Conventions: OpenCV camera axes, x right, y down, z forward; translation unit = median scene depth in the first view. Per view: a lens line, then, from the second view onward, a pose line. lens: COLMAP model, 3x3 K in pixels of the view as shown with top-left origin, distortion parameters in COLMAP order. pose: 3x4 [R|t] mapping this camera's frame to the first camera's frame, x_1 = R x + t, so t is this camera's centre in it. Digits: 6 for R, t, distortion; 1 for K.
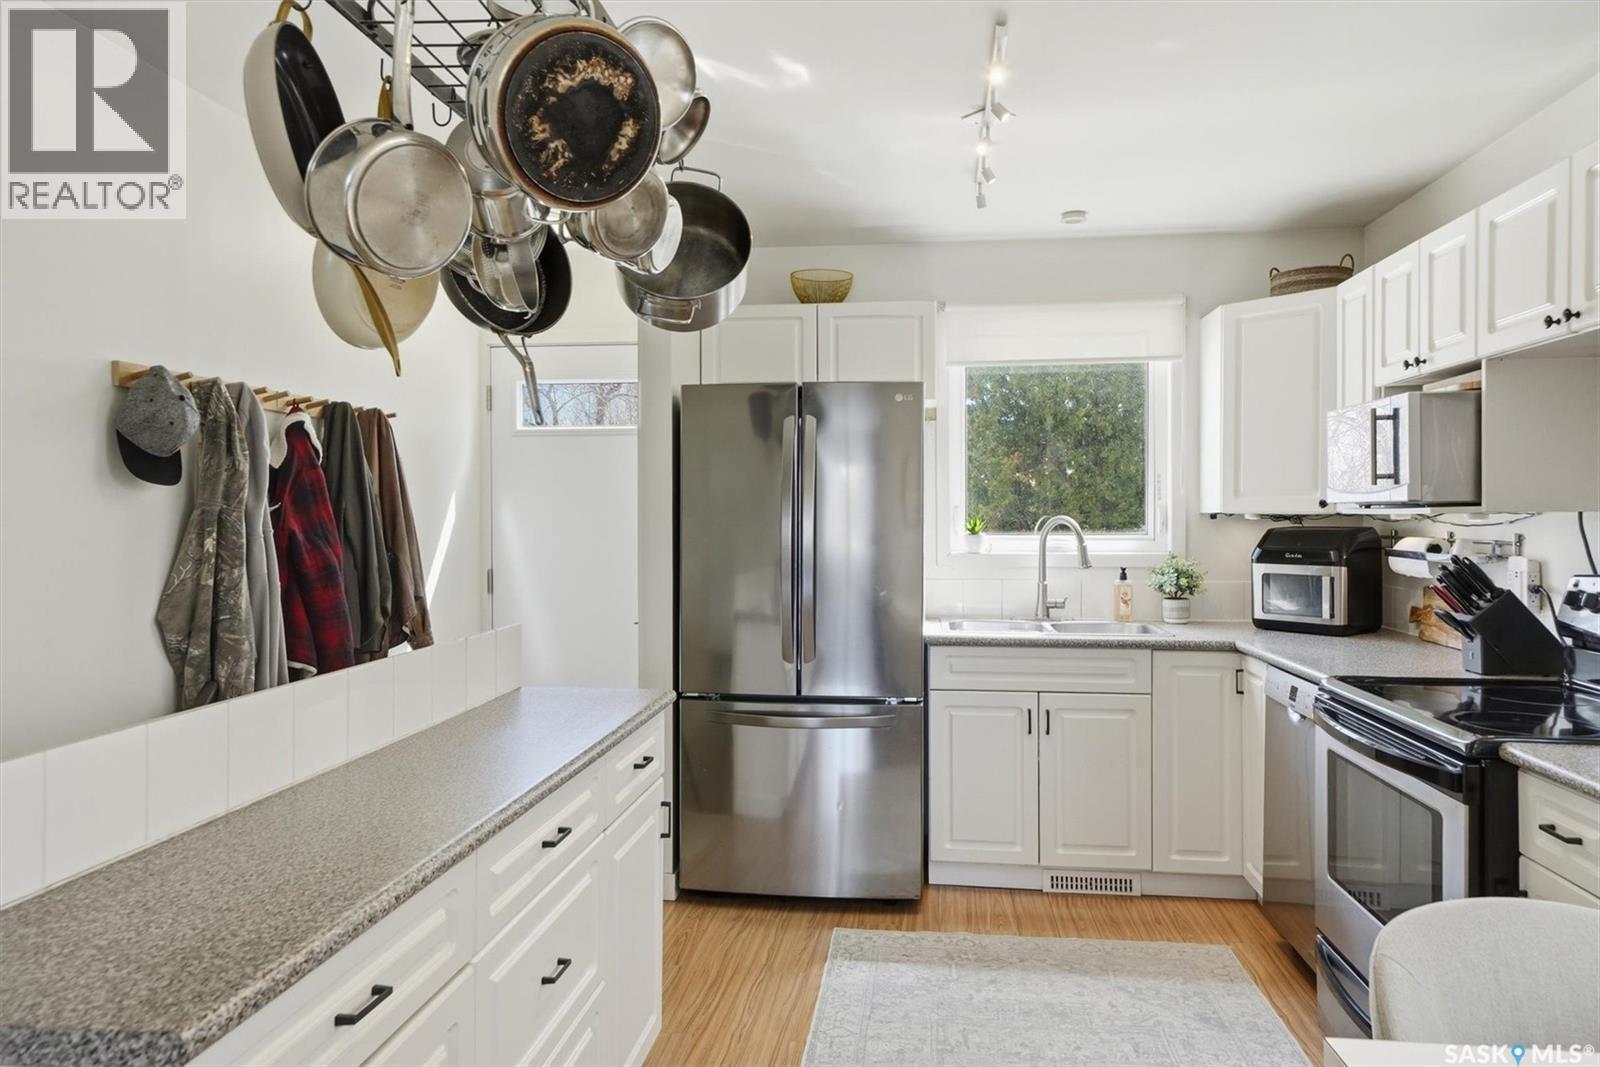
lens RADIAL K [[1067.4, 0, 805.1], [0, 1067.4, 521.8], [0, 0, 1]] dist [0.030438, 0.000157]
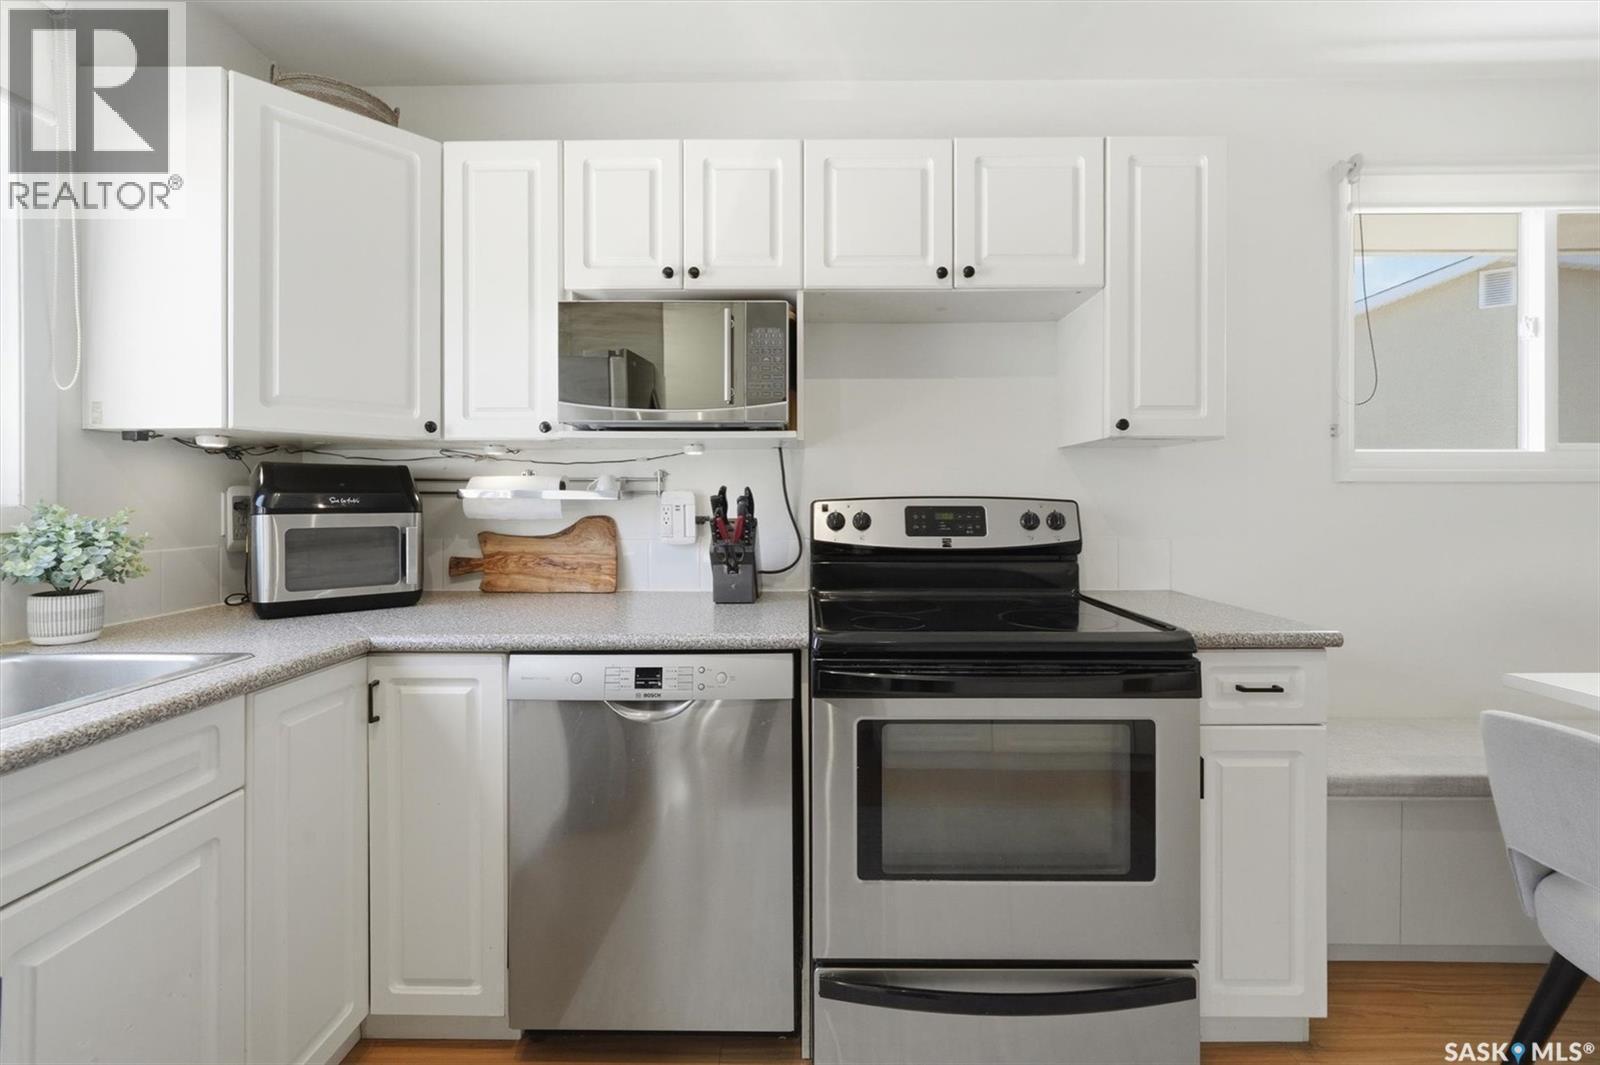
lens RADIAL K [[662.3, 0, 801.5], [0, 662.3, 501.3], [0, 0, 1]] dist [-0.004878, -0.000040]
pose [[-0.104996, -0.000089, 0.994473, 0.003996], [0.007265, 0.999973, 0.000856, 0.034854], [-0.994446, 0.007315, -0.104992, 0.776321]]
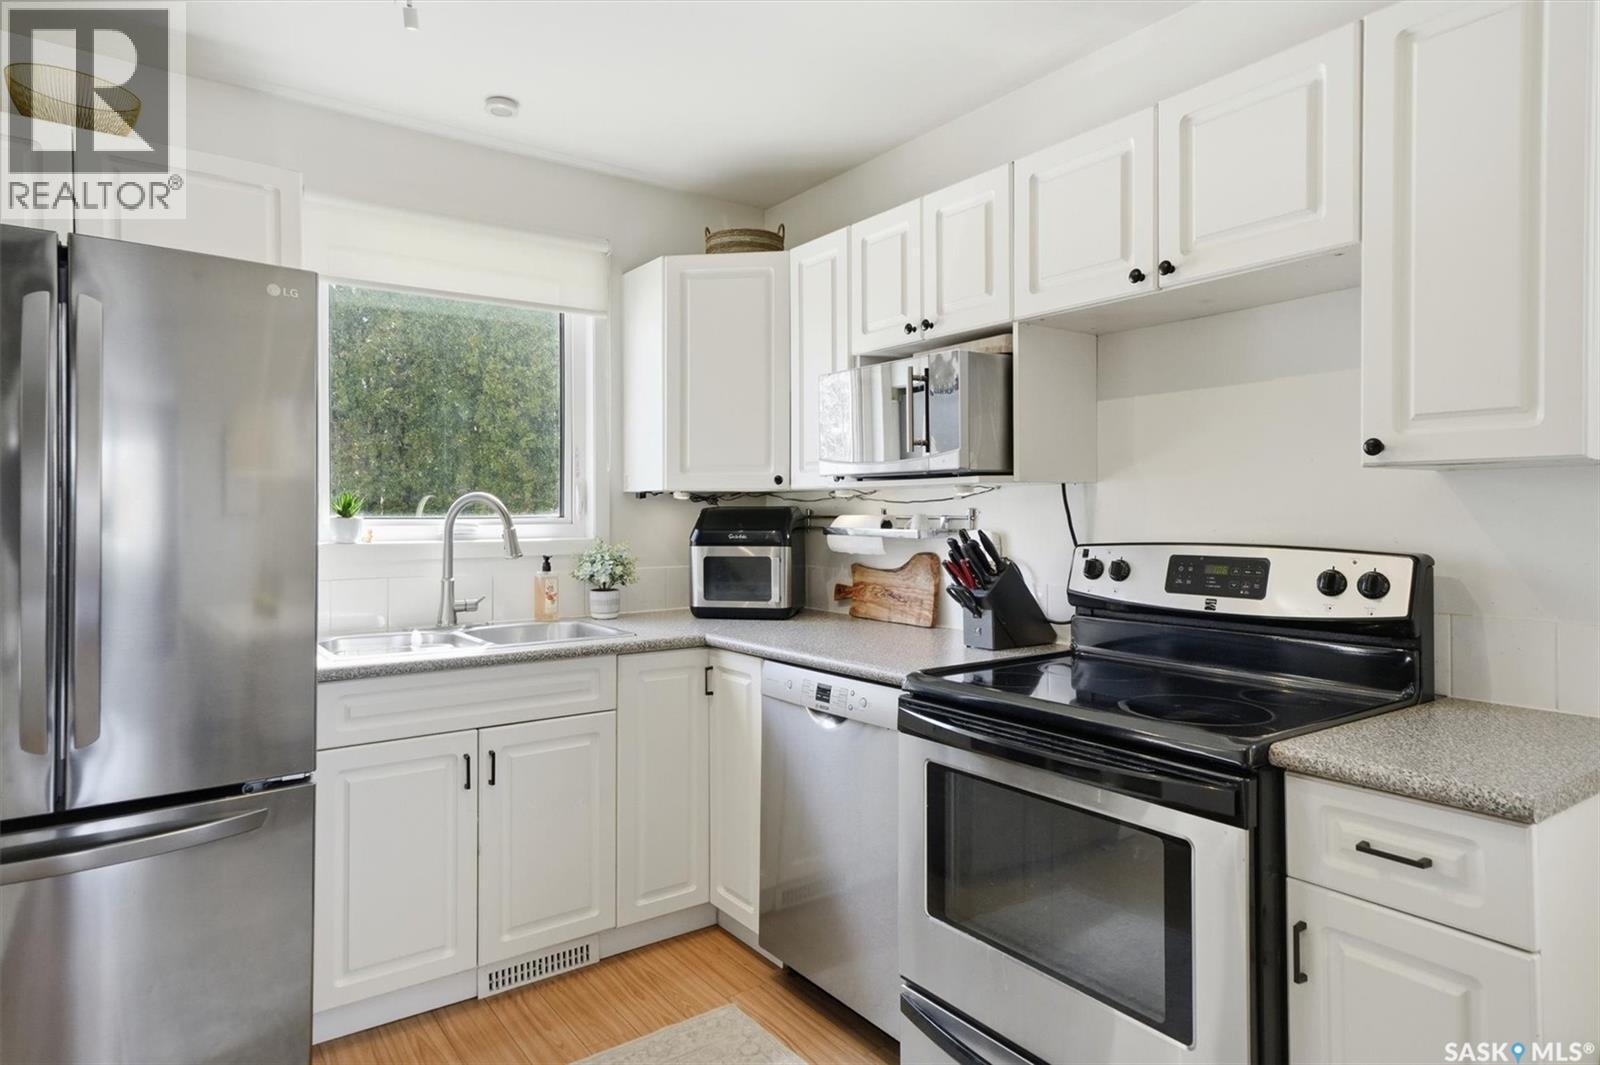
lens RADIAL K [[932.1, 0, 801.1], [0, 932.1, 512.1], [0, 0, 1]] dist [0.024137, 0.001278]
pose [[0.735498, -0.000248, 0.677526, -0.053881], [0.005614, 0.999968, -0.005729, 0.015724], [-0.677503, 0.008017, 0.735476, 0.379403]]
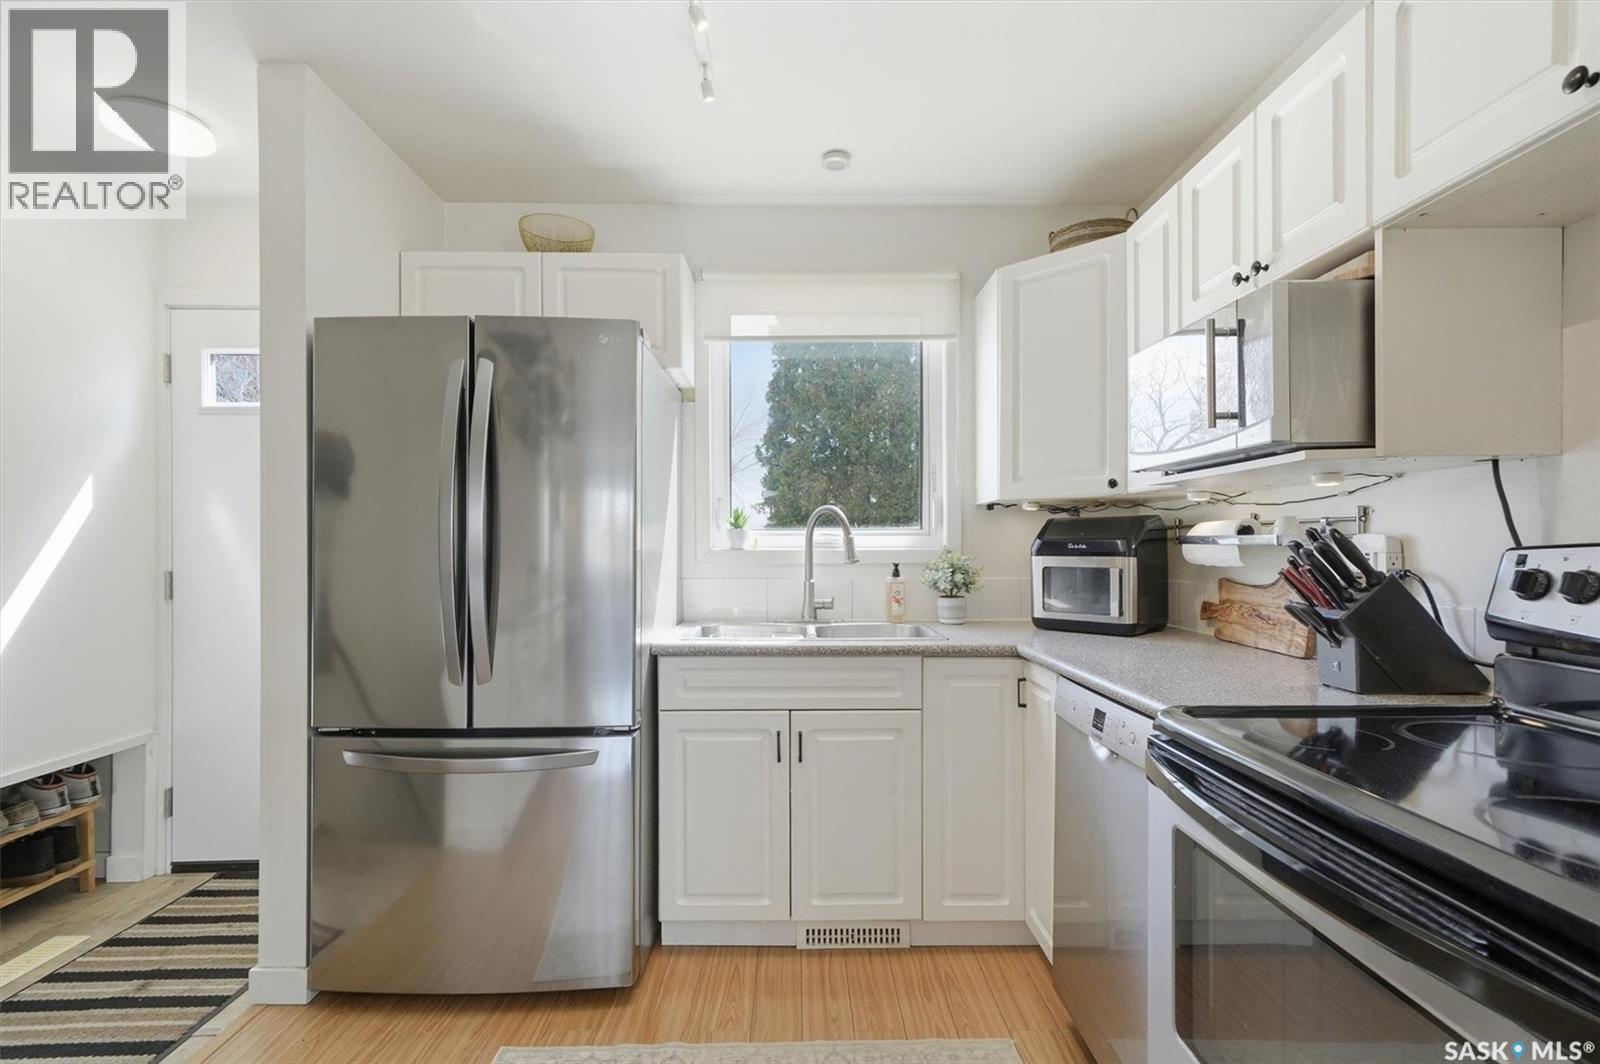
lens RADIAL K [[754.8, 0, 801.3], [0, 754.8, 545.1], [0, 0, 1]] dist [0.004439, 0.000425]
pose [[0.991827, -0.000777, 0.127584, 0.153381], [0.001677, 0.999974, -0.006943, 0.035603], [-0.127576, 0.007100, 0.991803, 0.421933]]
